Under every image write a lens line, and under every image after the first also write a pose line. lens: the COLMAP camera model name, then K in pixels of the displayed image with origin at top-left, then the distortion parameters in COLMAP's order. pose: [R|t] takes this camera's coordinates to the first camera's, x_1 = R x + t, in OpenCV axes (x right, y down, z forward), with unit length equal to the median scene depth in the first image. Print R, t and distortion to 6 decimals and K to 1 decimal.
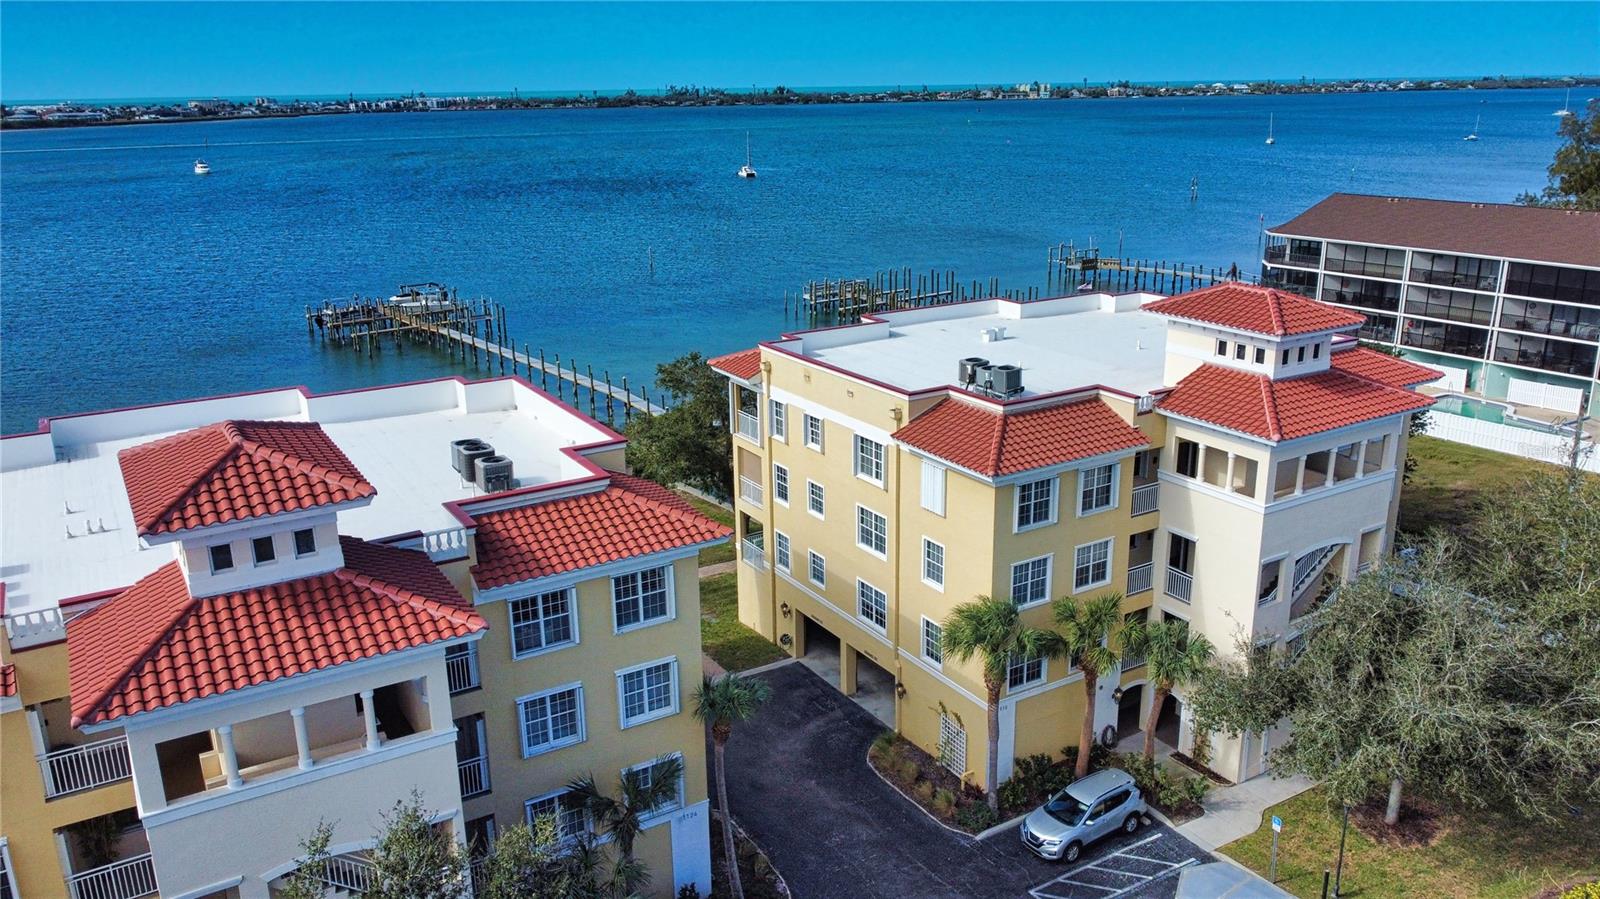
lens RADIAL K [[1207.7, 0, 800.8], [0, 1207.7, 454.1], [0, 0, 1]] dist [0.004255, -0.009665]
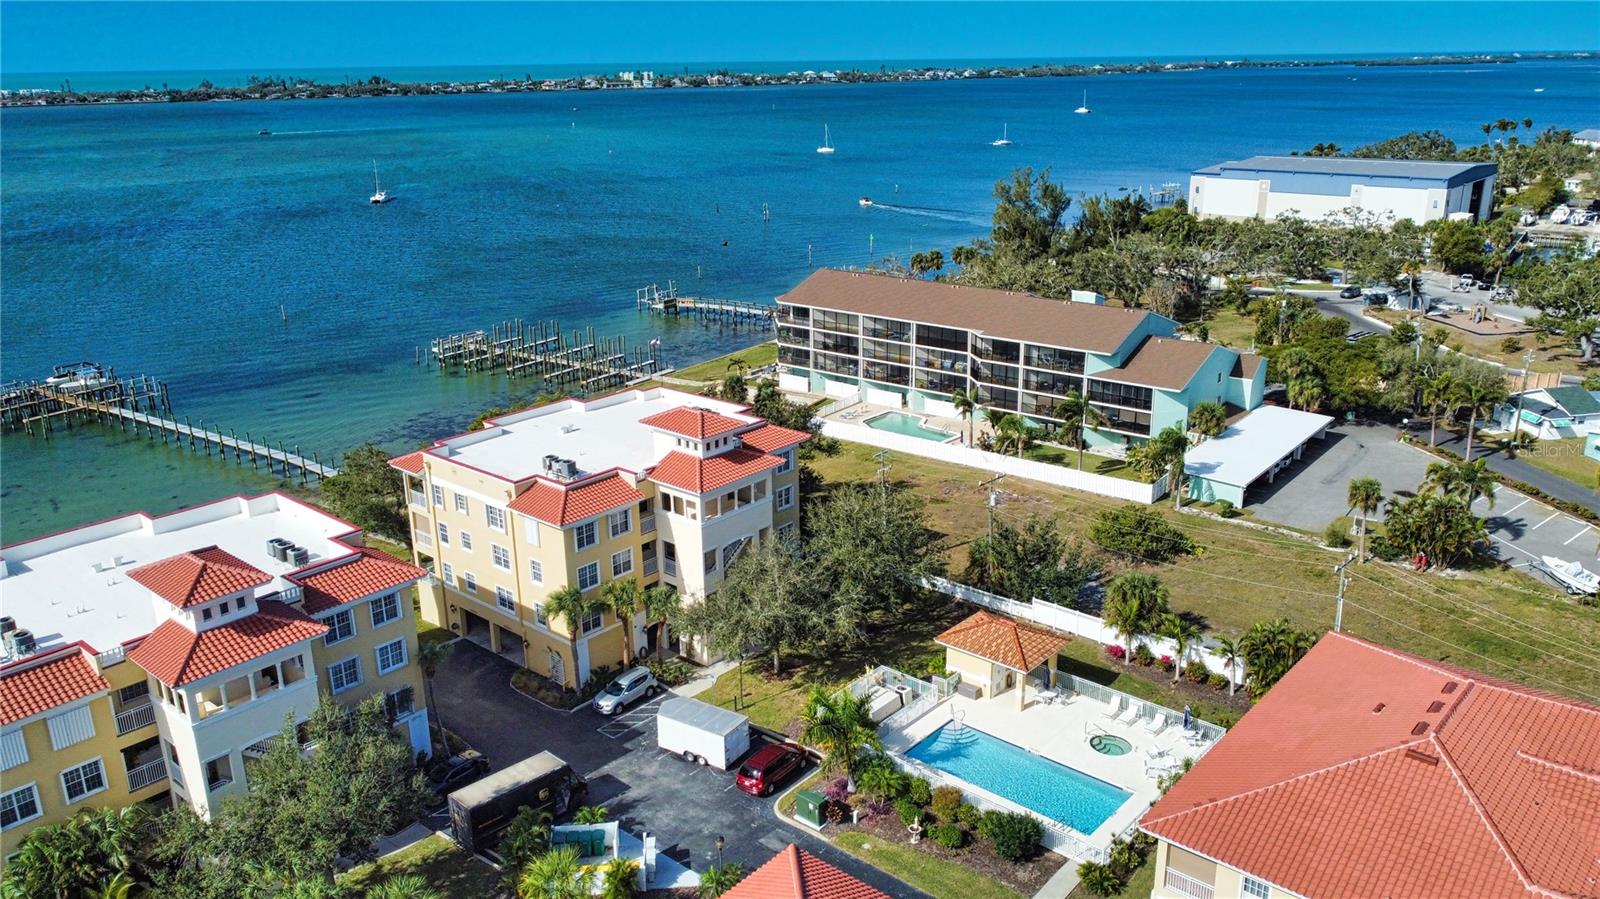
lens RADIAL K [[1207.7, 0, 802.7], [0, 1207.7, 461.4], [0, 0, 1]] dist [0.004255, -0.009665]
pose [[0.952405, -0.093597, 0.290112, -0.022799], [0.087271, 0.995580, 0.034697, -0.106460], [-0.292078, -0.007727, 0.956363, -0.882267]]
